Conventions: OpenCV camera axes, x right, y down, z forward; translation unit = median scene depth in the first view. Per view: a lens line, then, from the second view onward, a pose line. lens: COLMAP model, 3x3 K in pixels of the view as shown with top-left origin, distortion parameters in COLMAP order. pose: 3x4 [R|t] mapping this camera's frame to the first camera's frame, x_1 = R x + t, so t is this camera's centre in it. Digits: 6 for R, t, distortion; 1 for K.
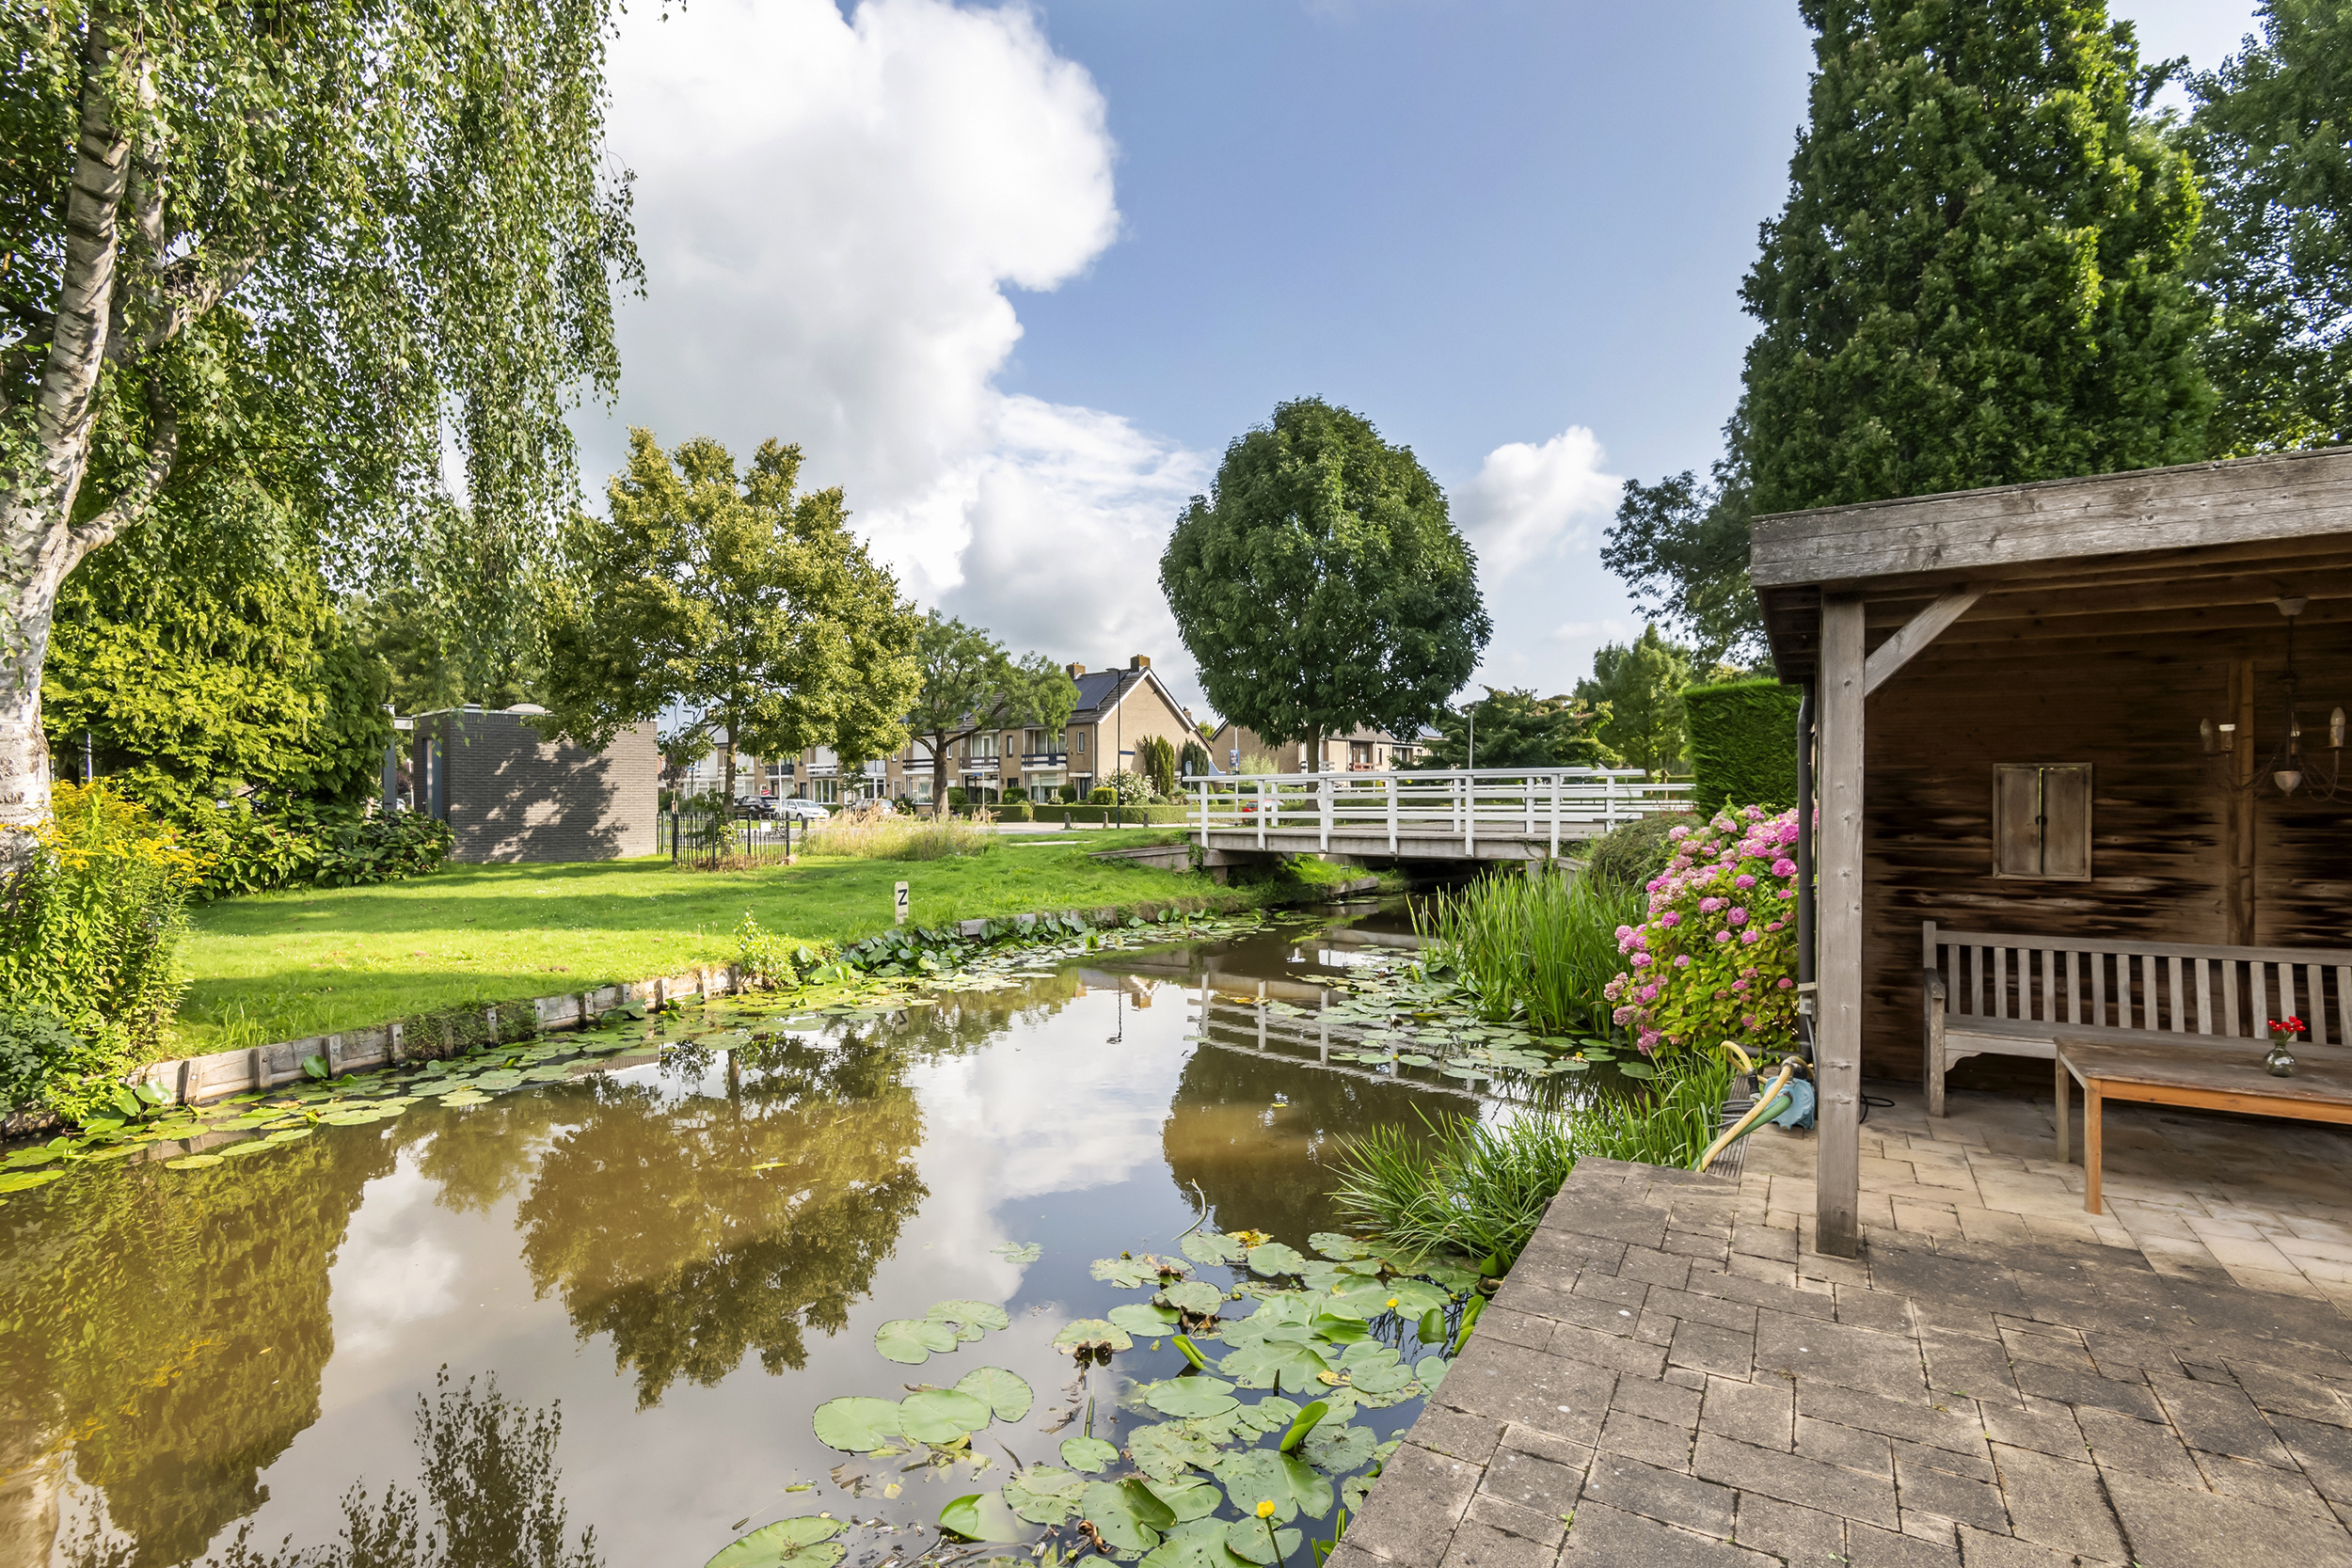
lens RADIAL K [[1144.8, 0, 1247.4], [0, 1144.8, 824.6], [0, 0, 1]] dist [0.028290, -0.015203]
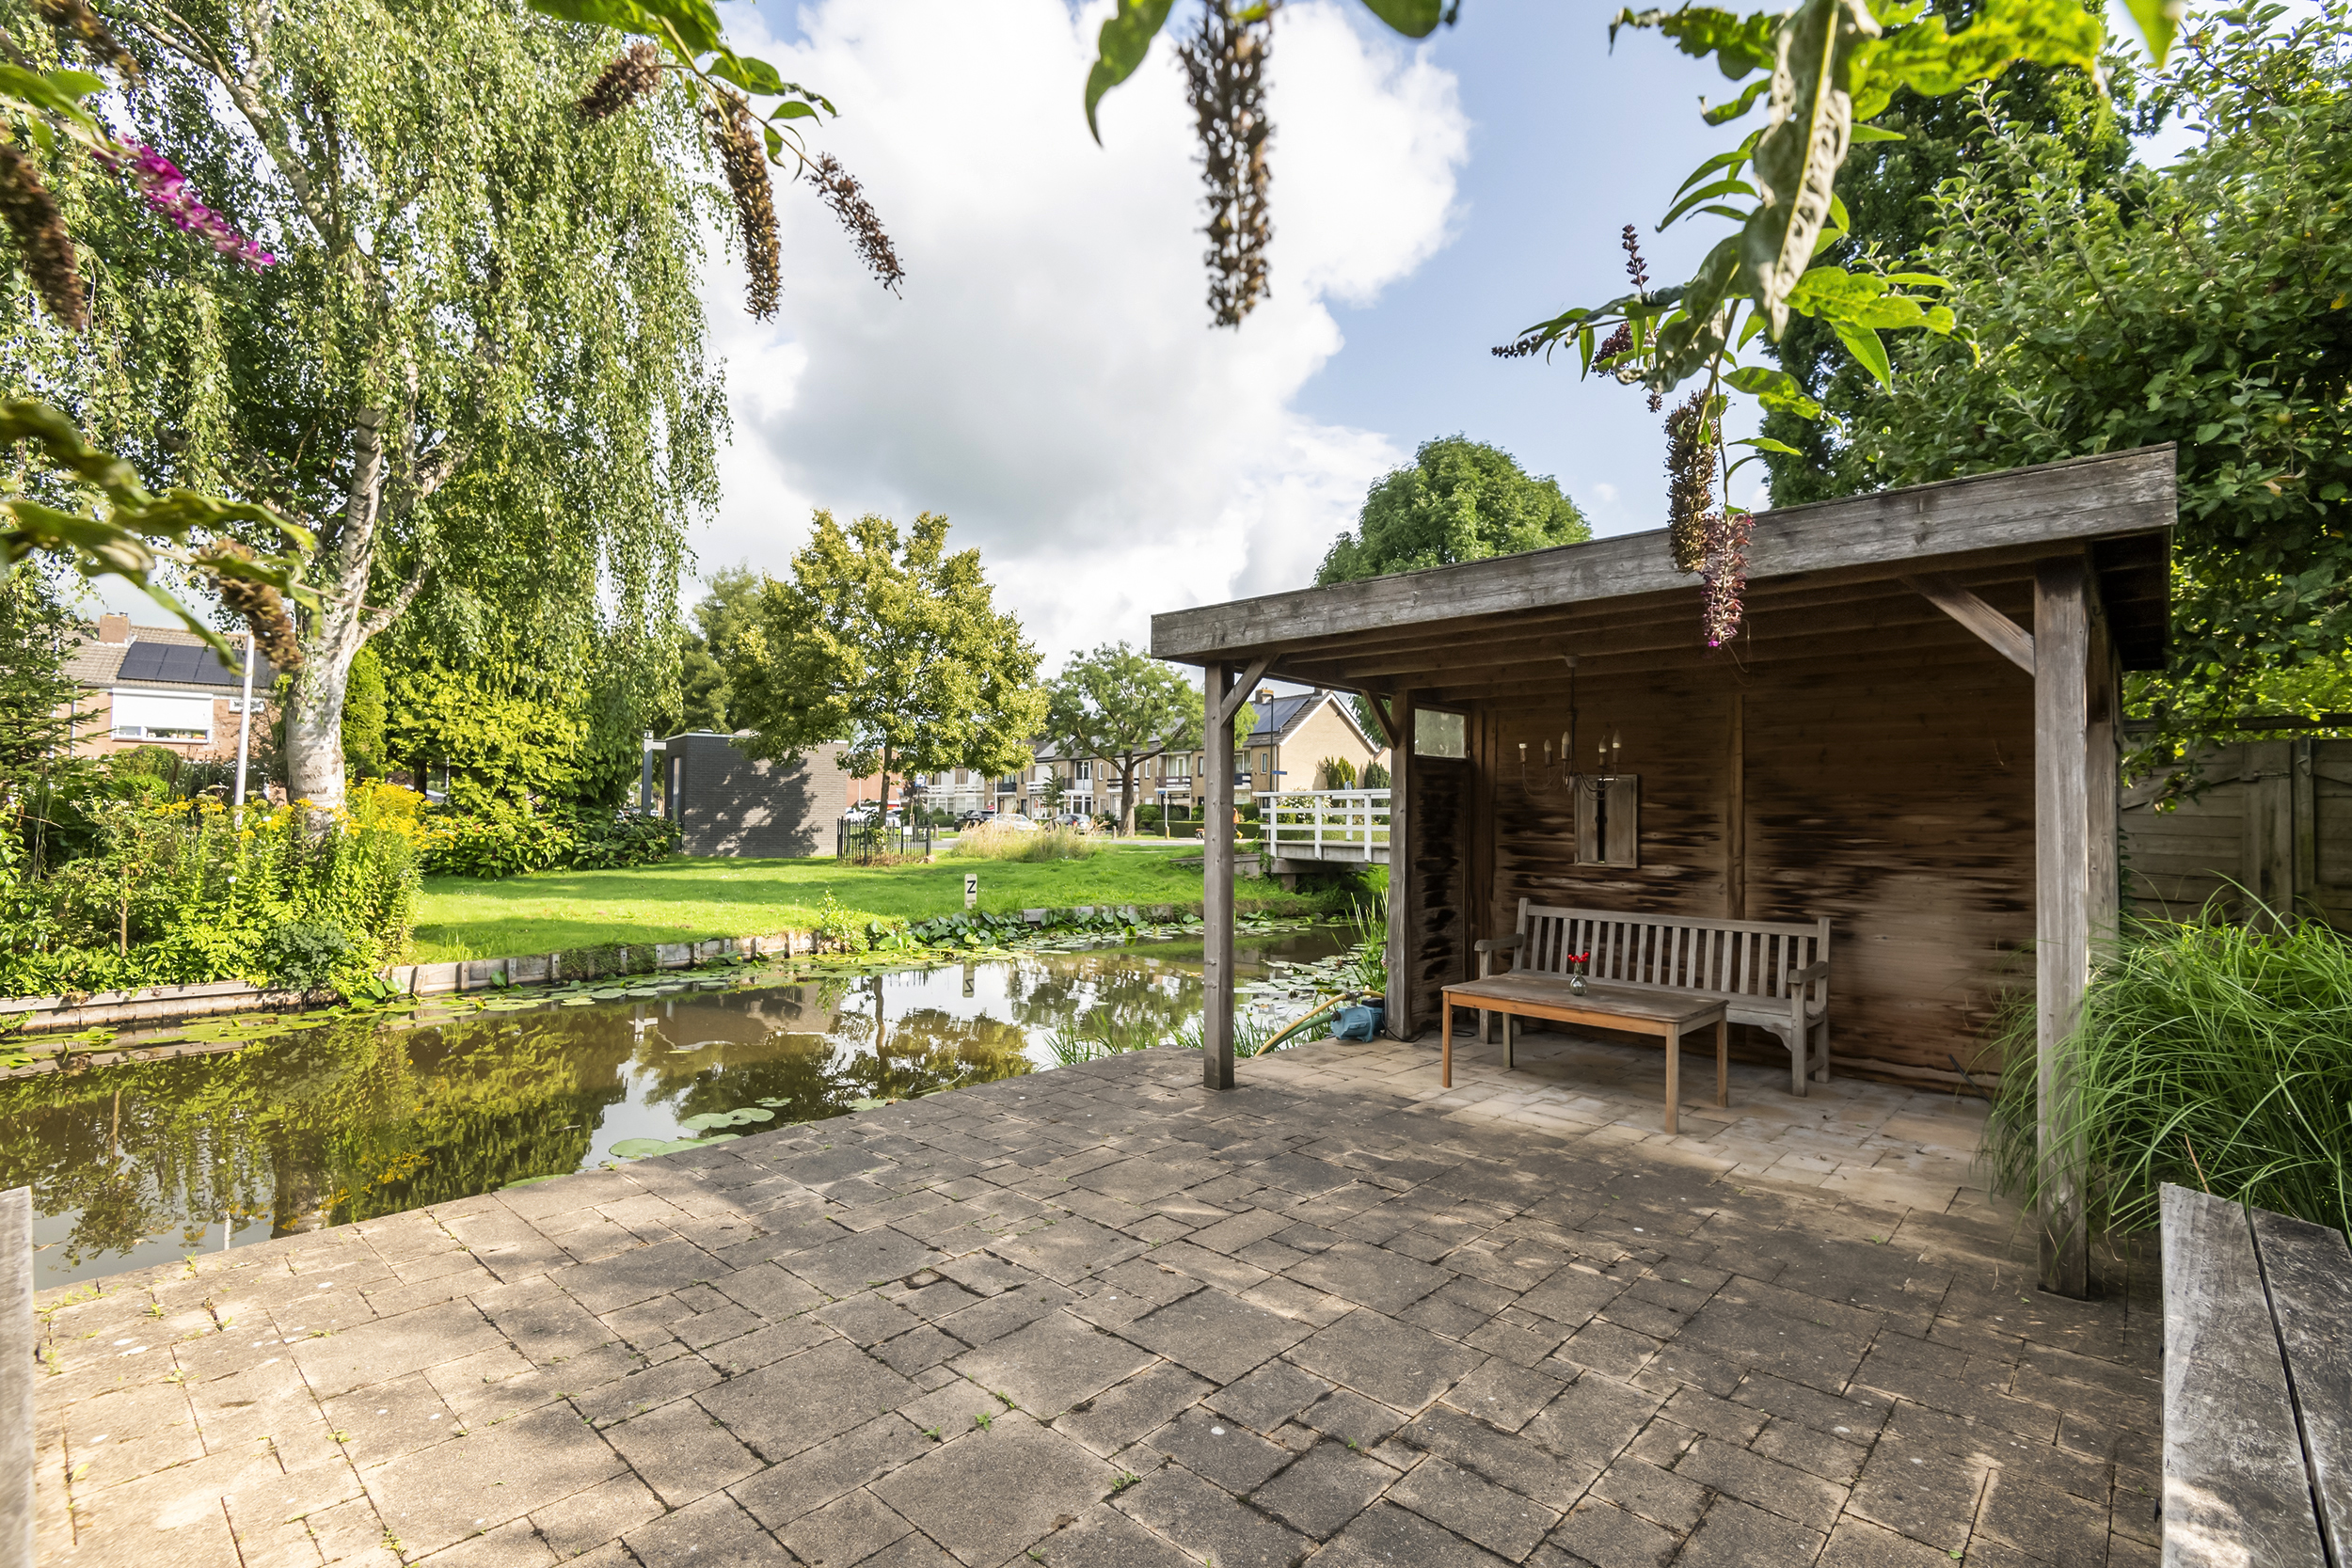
lens RADIAL K [[1095.3, 0, 1176.0], [0, 1095.3, 784.0], [0, 0, 1]] dist [0.031111, -0.014924]
pose [[0.976590, 0.008165, -0.214956, 0.140400], [-0.019441, 0.998540, -0.050397, 0.007896], [0.214231, 0.053396, 0.975323, -0.081638]]
